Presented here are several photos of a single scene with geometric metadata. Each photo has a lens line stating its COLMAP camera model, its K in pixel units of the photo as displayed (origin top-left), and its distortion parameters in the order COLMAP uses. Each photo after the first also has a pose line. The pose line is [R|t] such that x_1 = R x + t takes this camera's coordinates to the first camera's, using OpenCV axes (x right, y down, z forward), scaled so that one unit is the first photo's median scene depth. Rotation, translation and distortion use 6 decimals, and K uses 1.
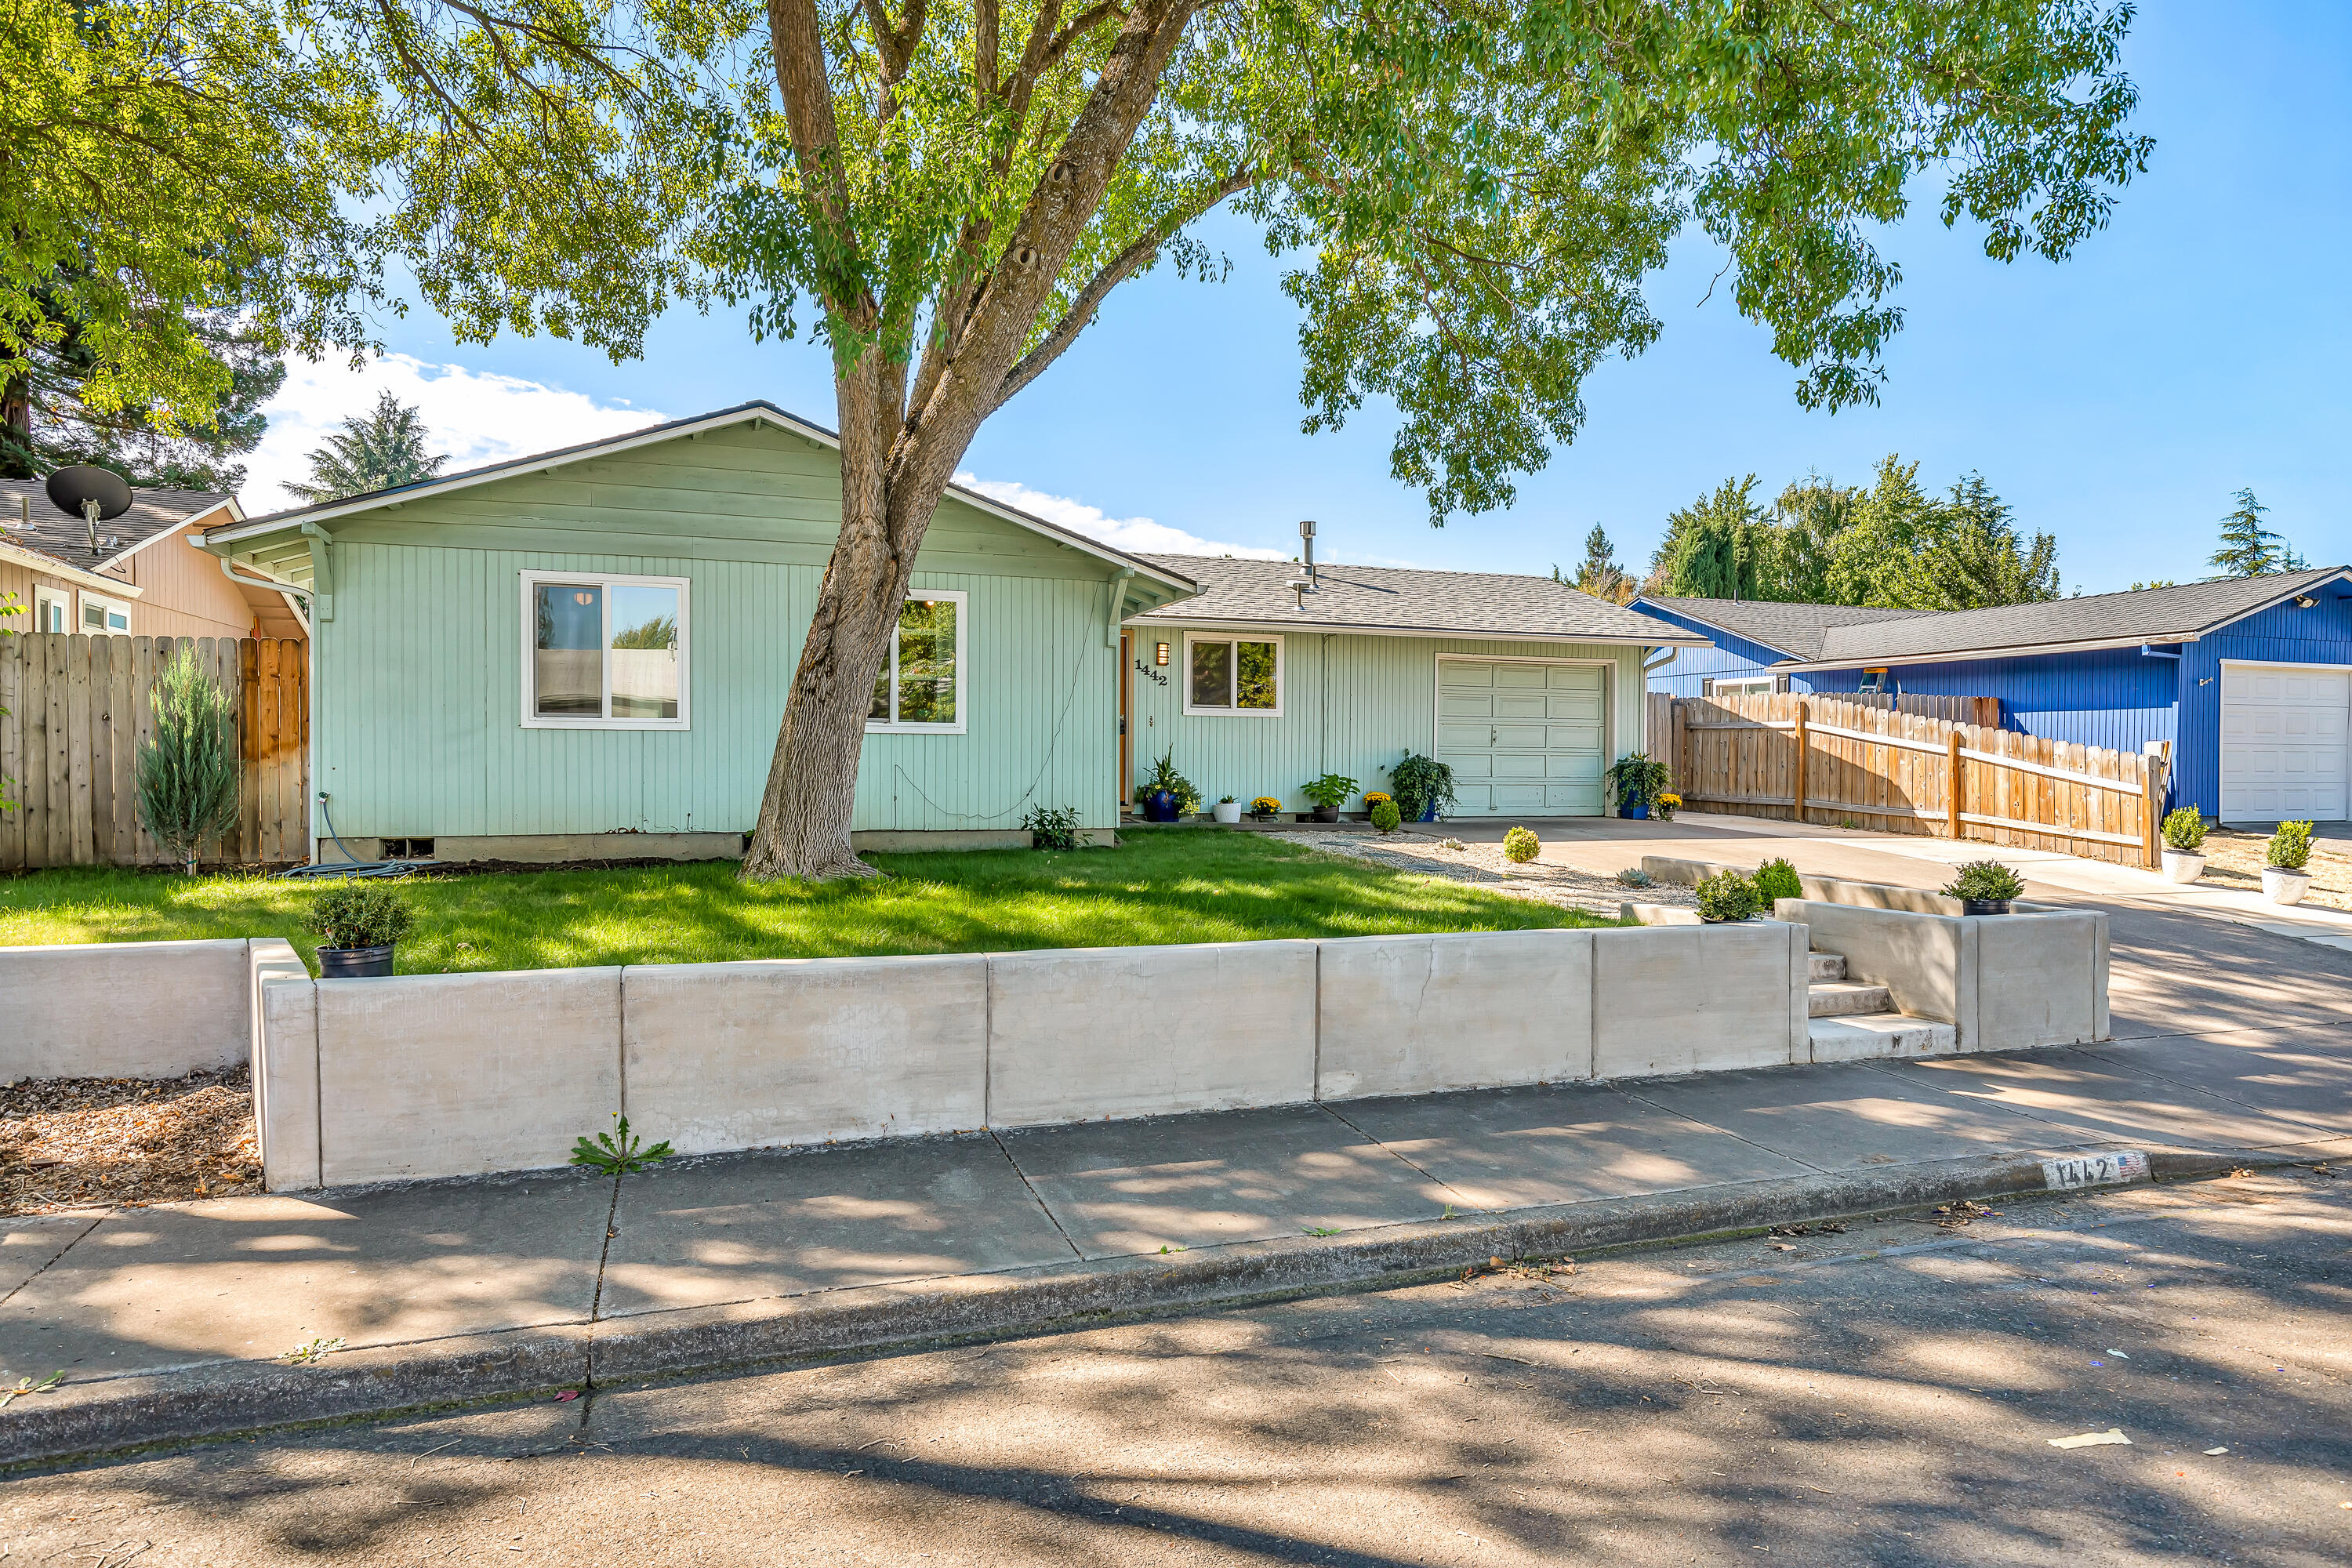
lens RADIAL K [[1351.0, 0, 1176.0], [0, 1351.0, 786.1], [0, 0, 1]] dist [0.014394, -0.003288]
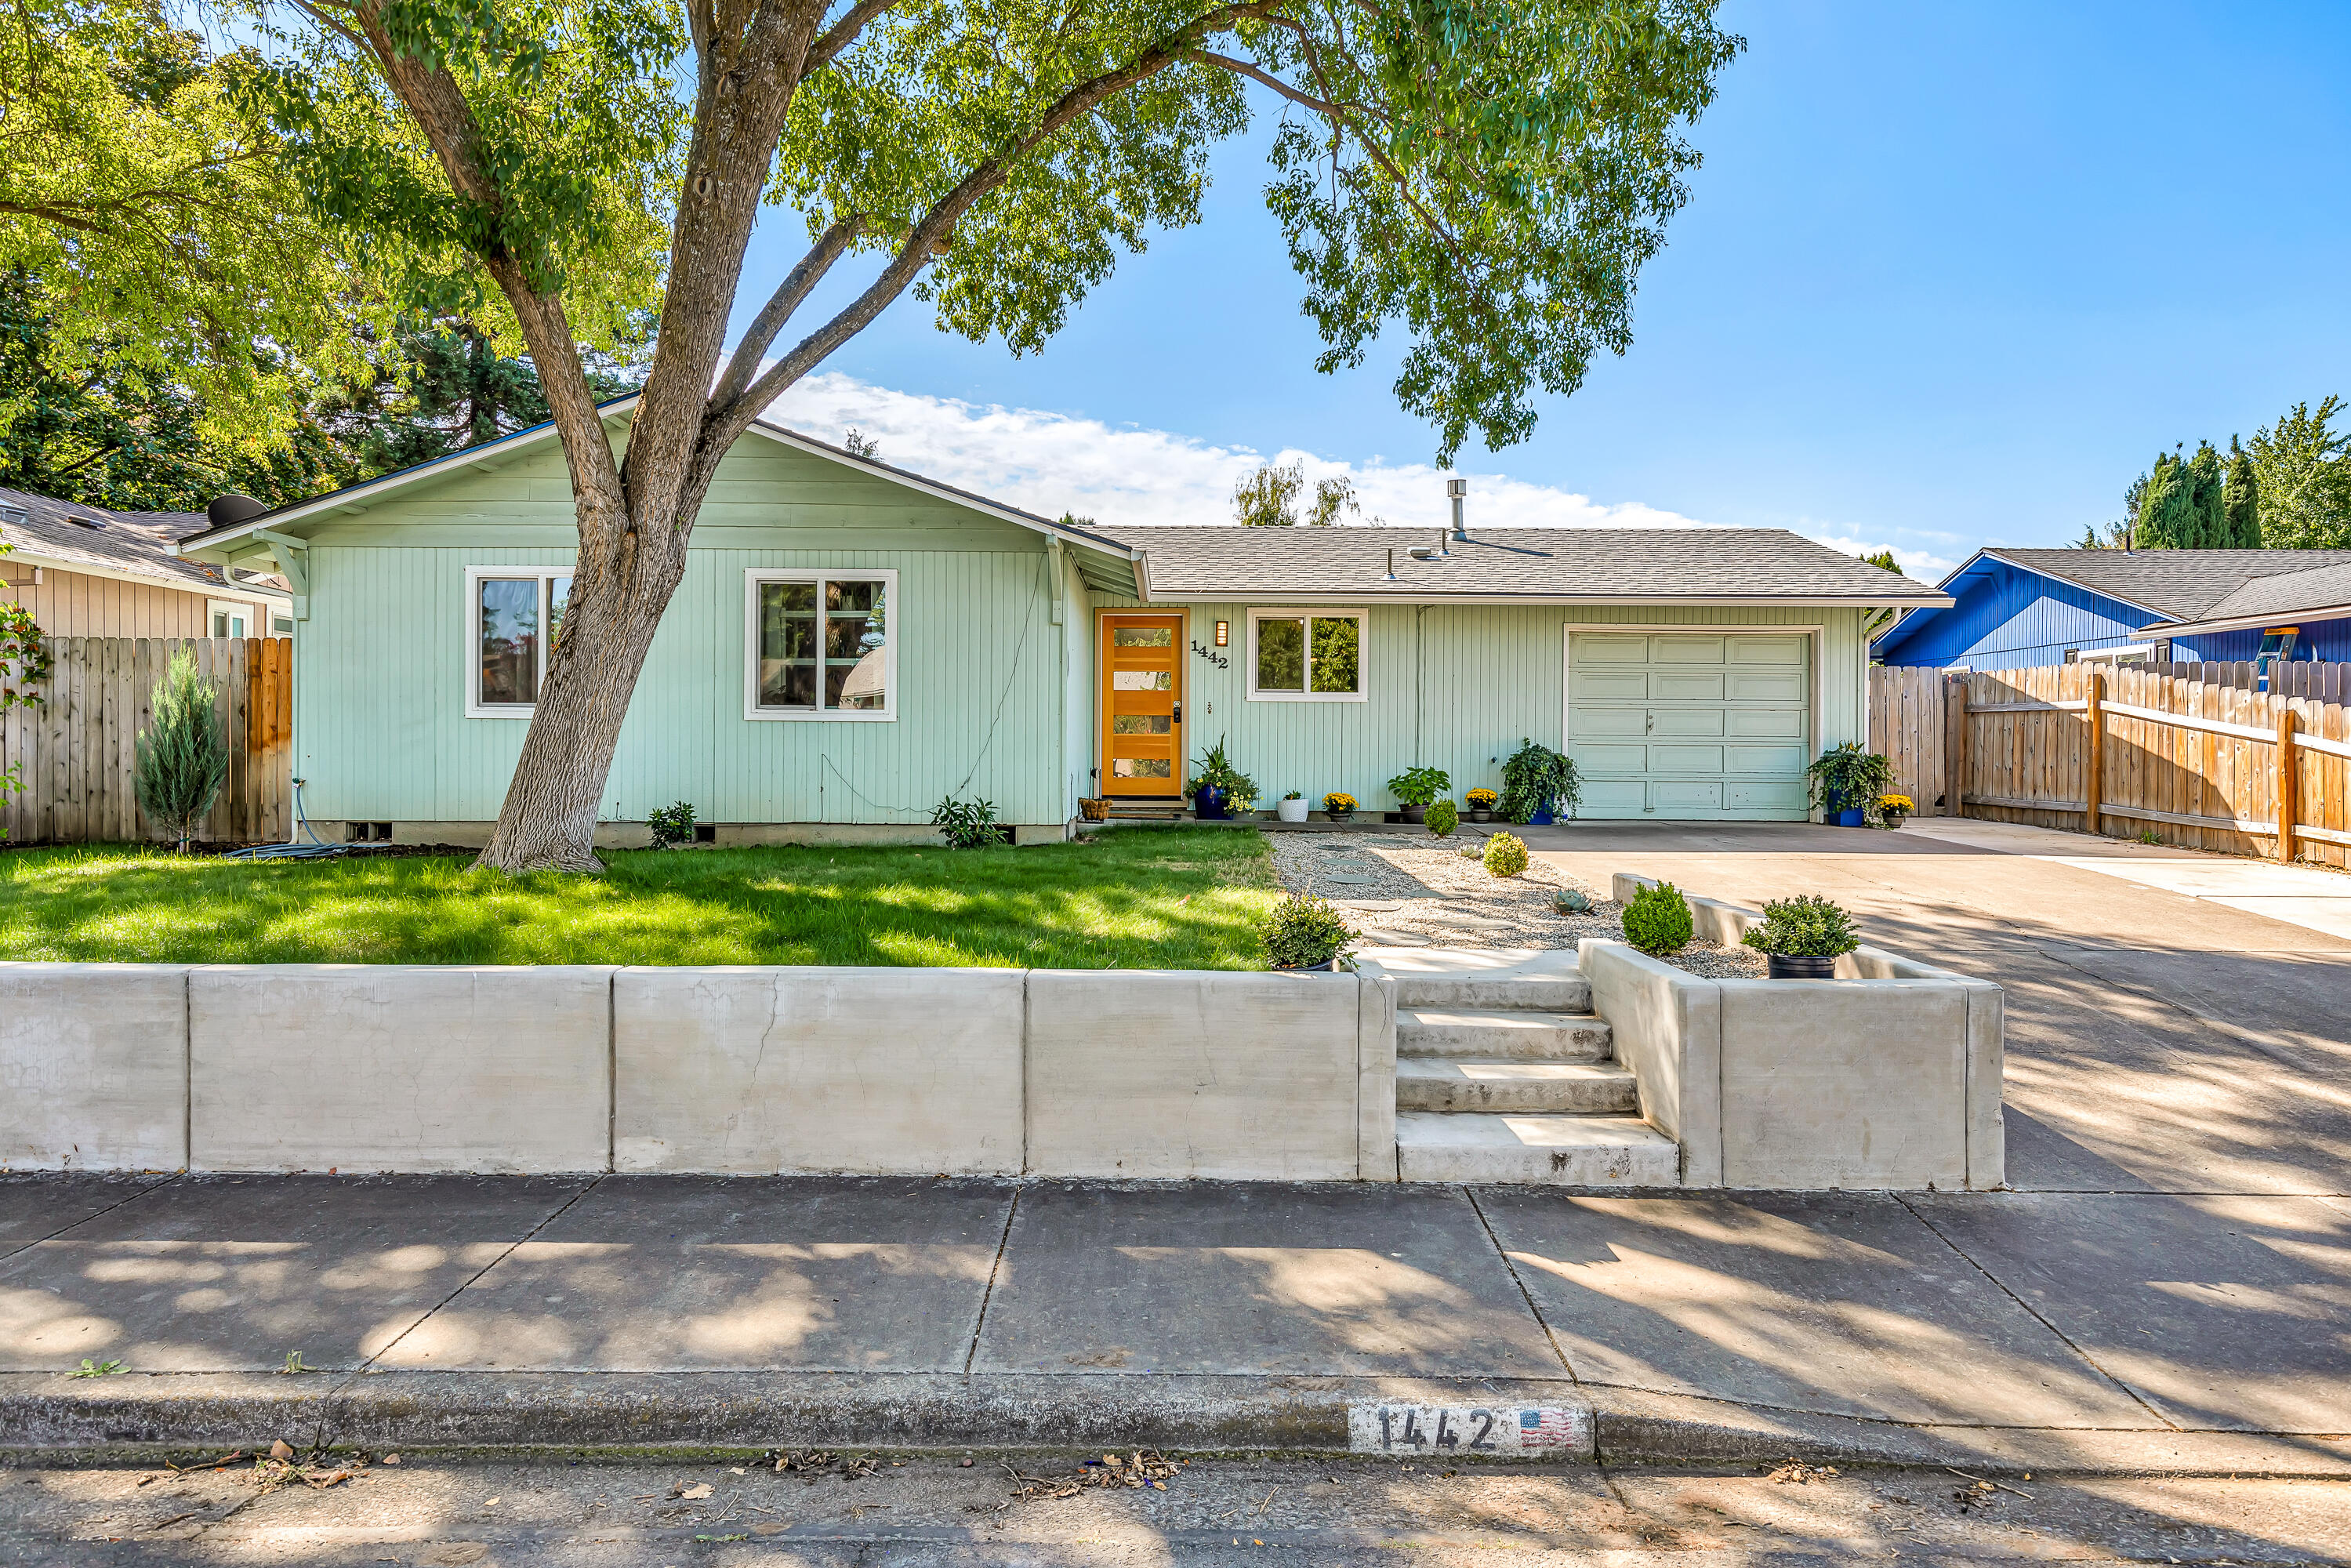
lens RADIAL K [[1350.5, 0, 1175.7], [0, 1350.5, 766.2], [0, 0, 1]] dist [0.014394, -0.003288]
pose [[0.944783, 0.003693, -0.327677, 0.386007], [-0.007542, 0.999917, -0.010479, 0.001065], [0.327611, 0.012372, 0.944732, 0.205853]]
